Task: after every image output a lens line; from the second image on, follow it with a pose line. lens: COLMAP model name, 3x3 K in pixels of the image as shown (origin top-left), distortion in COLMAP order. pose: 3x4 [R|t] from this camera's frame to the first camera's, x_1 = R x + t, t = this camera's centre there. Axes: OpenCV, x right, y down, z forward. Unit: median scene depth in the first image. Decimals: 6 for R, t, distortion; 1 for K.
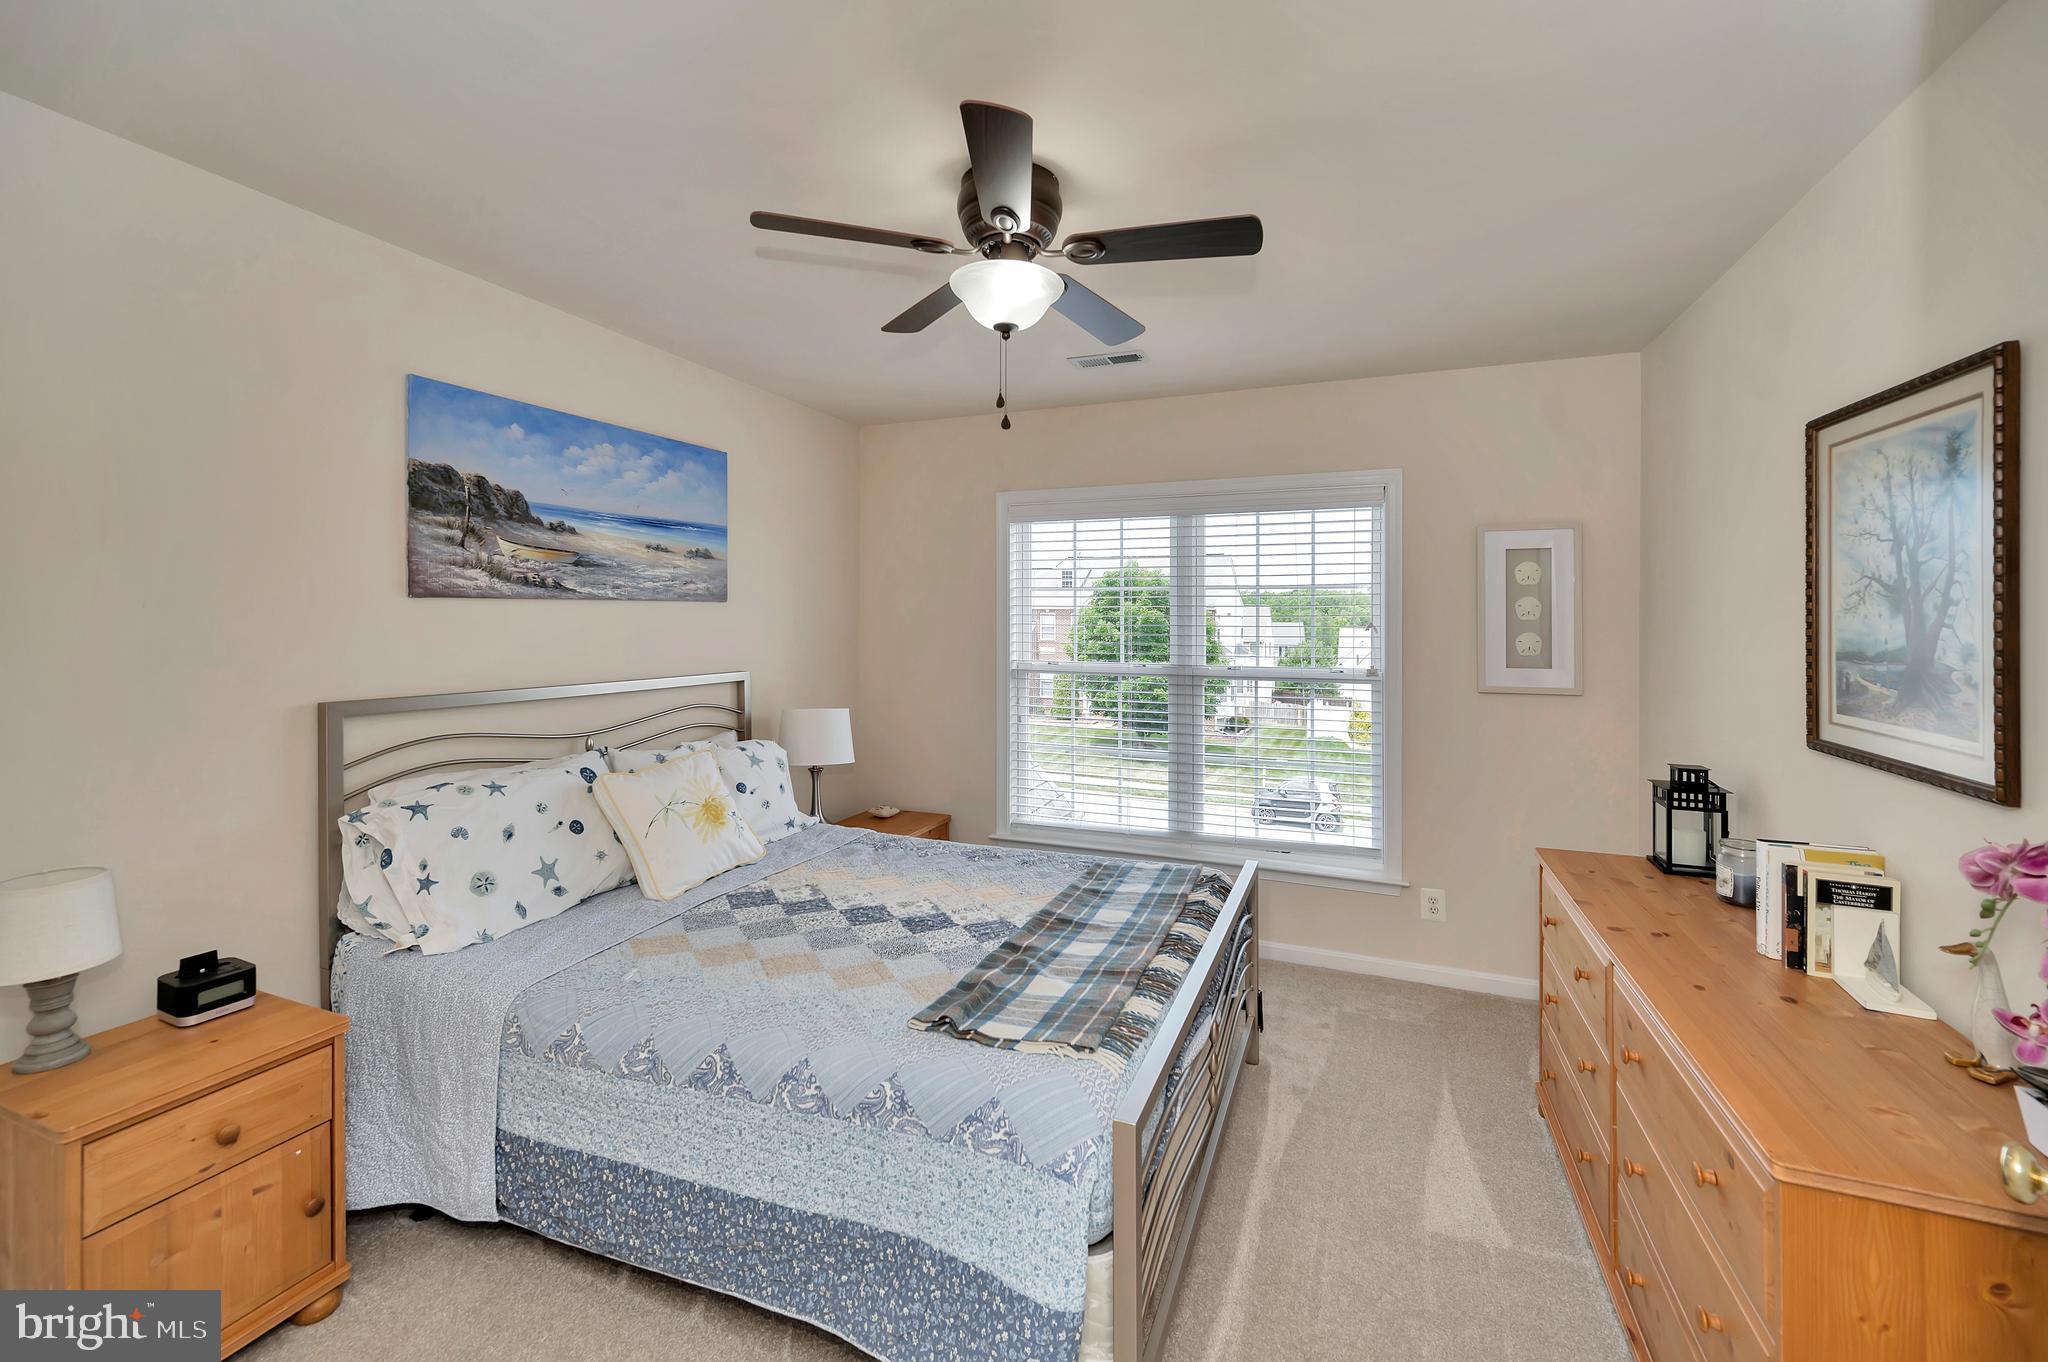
lens RADIAL K [[837.1, 0, 1029.2], [0, 837.1, 618.9], [0, 0, 1]] dist [0.007735, -0.000483]
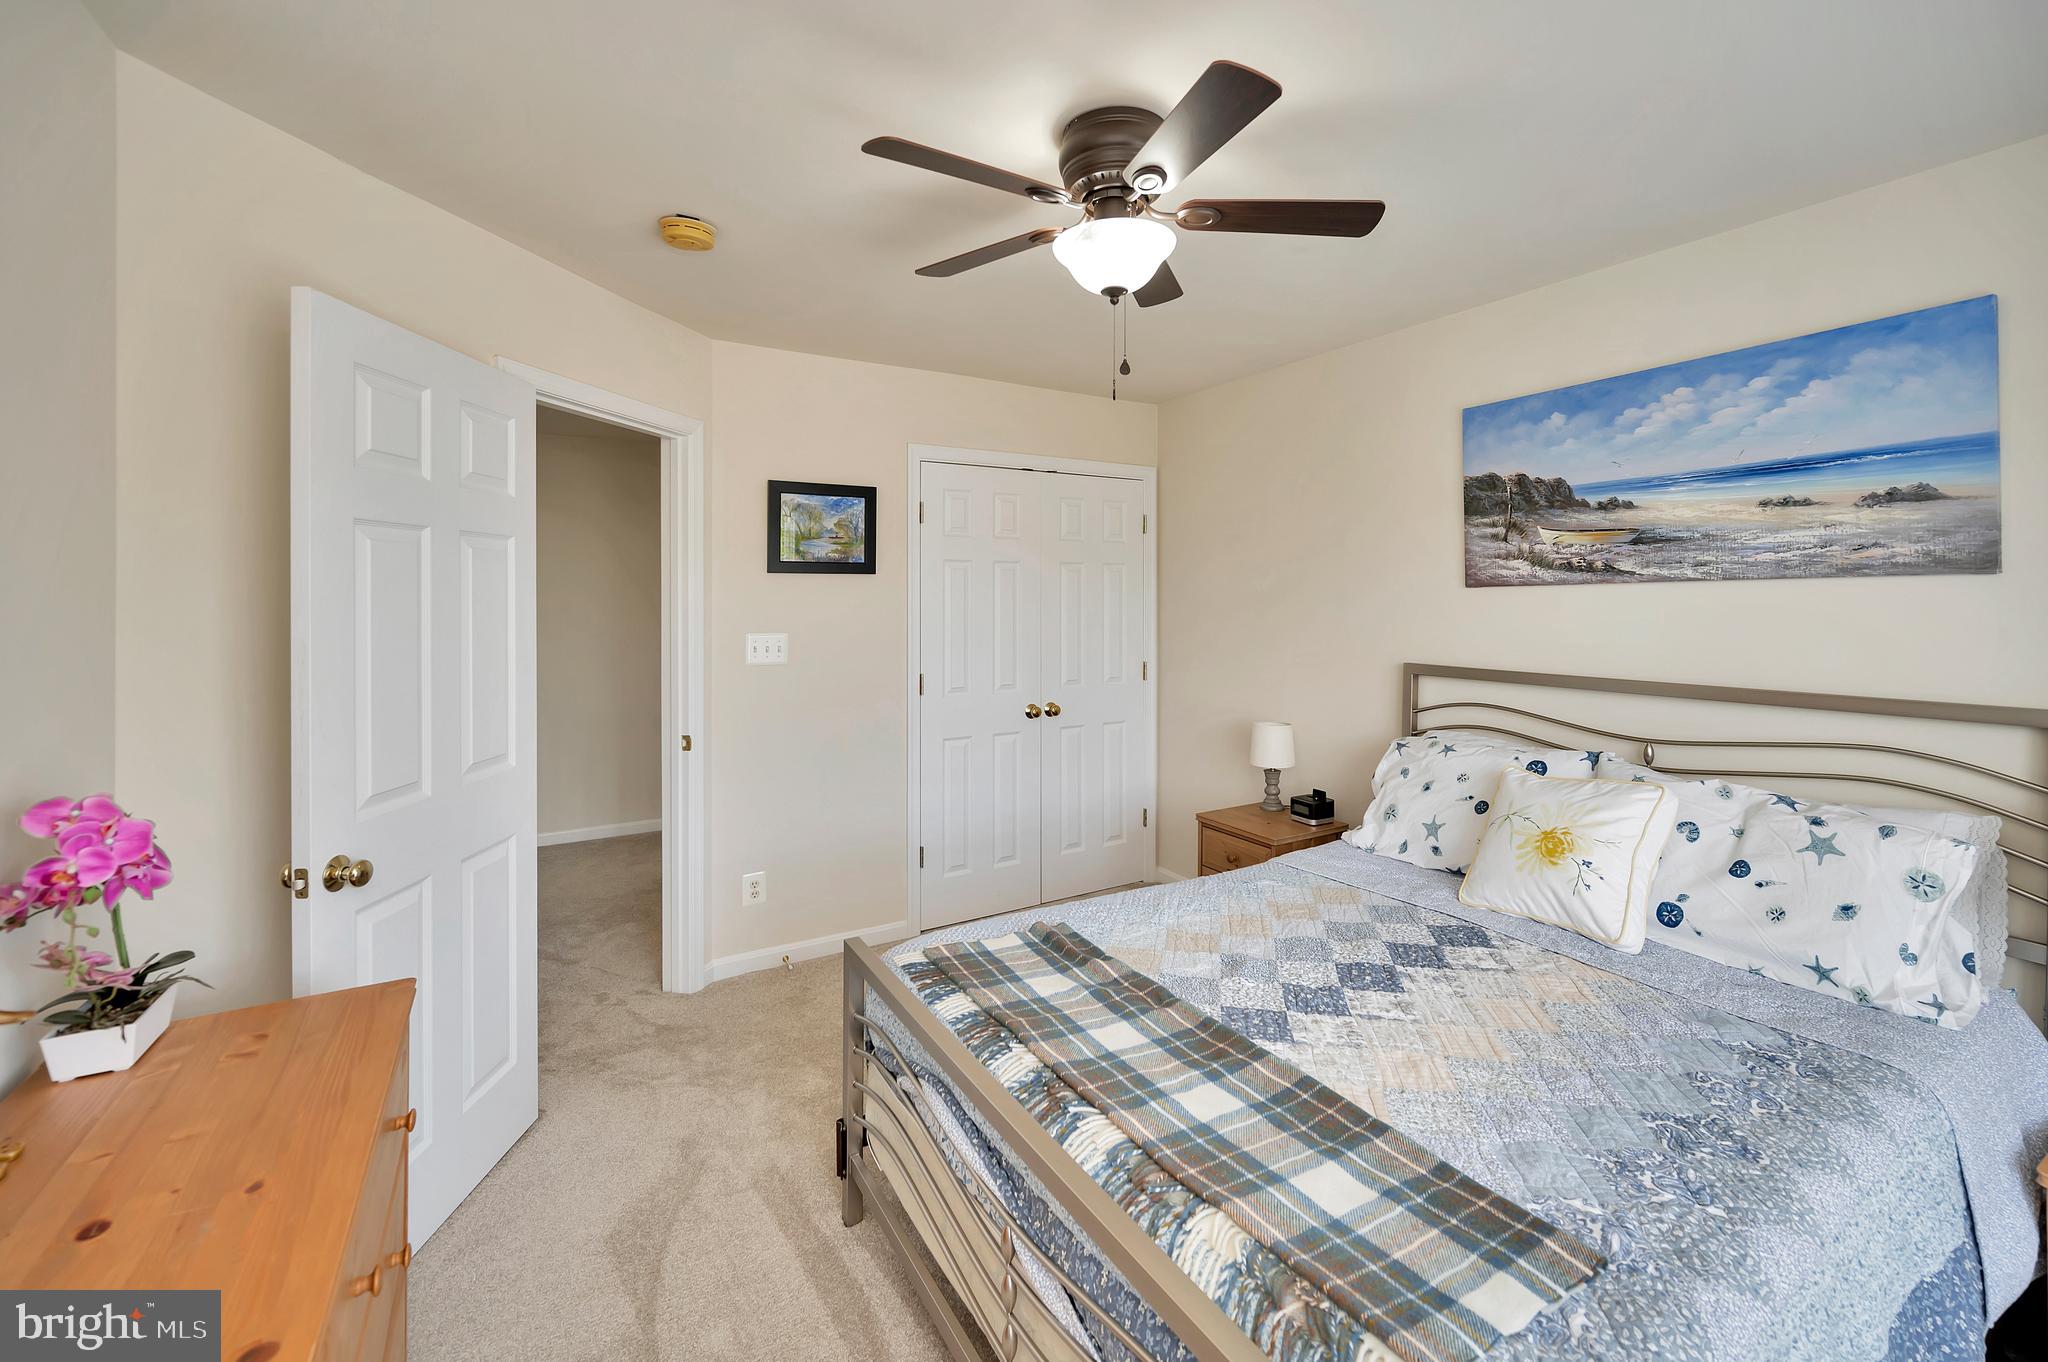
lens RADIAL K [[837.1, 0, 1037.6], [0, 837.1, 600.9], [0, 0, 1]] dist [0.007735, -0.000483]
pose [[-0.591678, -0.003645, -0.806166, 0.578397], [-0.000111, 0.999990, -0.004439, -0.000501], [0.806175, -0.002537, -0.591672, 1.104582]]
